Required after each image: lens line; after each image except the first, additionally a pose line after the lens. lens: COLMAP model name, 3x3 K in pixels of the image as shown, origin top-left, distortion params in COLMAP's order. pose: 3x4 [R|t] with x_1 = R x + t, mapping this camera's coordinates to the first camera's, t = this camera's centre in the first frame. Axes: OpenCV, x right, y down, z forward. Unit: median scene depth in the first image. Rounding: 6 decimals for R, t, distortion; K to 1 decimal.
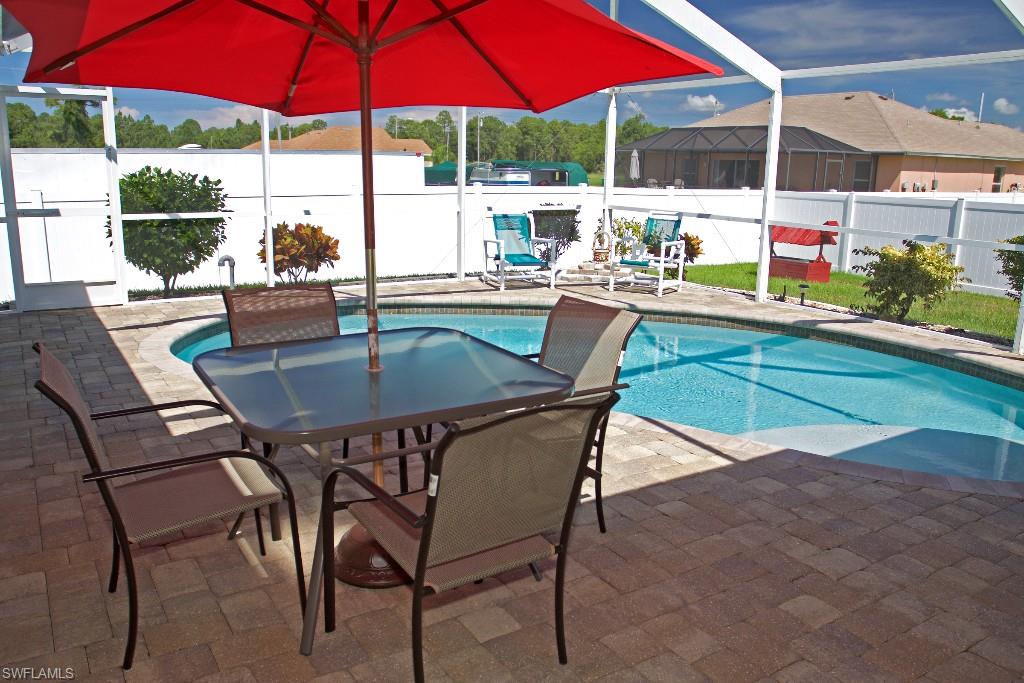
lens RADIAL K [[795.4, 0, 512.0], [0, 795.4, 341.5], [0, 0, 1]] dist [-0.053780, 0.004249]
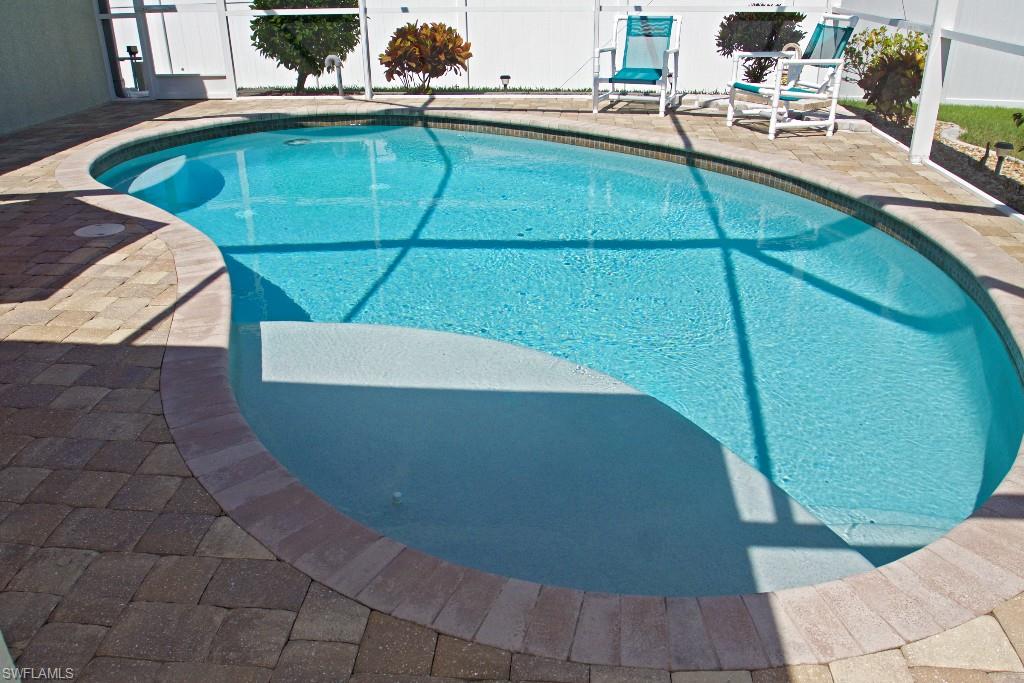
lens RADIAL K [[825.5, 0, 512.0], [0, 825.5, 341.5], [0, 0, 1]] dist [-0.055469, 0.005334]
pose [[0.798136, 0.229178, -0.557187, 0.367457], [-0.108001, 0.964269, 0.241912, -0.028026], [0.592719, -0.132901, 0.794369, 0.216305]]
